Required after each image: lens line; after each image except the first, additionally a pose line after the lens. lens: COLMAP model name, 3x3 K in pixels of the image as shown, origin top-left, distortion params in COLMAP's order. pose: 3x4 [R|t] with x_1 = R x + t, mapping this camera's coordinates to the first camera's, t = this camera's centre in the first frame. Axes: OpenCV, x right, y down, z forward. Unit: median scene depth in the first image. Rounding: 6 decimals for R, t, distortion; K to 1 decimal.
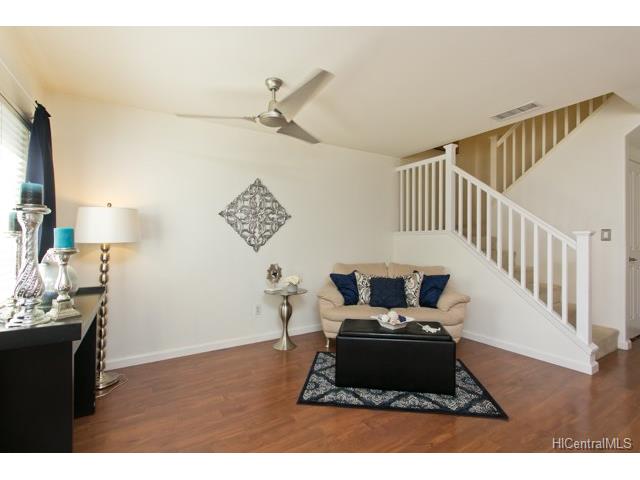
lens RADIAL K [[303.0, 0, 318.6], [0, 303.0, 240.9], [0, 0, 1]] dist [0.000830, 0.000025]
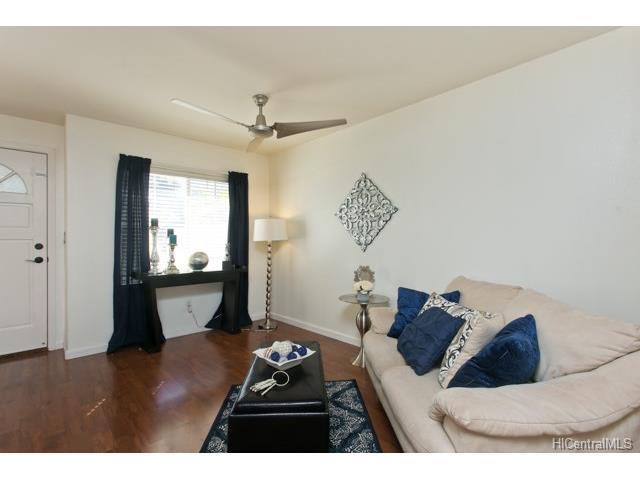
lens RADIAL K [[303.0, 0, 318.9], [0, 303.0, 239.1], [0, 0, 1]] dist [0.000830, 0.000025]
pose [[0.187392, -0.010779, -0.982226, 0.724348], [-0.001495, 0.999936, -0.011258, 0.011617], [0.982284, 0.003578, 0.187363, 0.736969]]
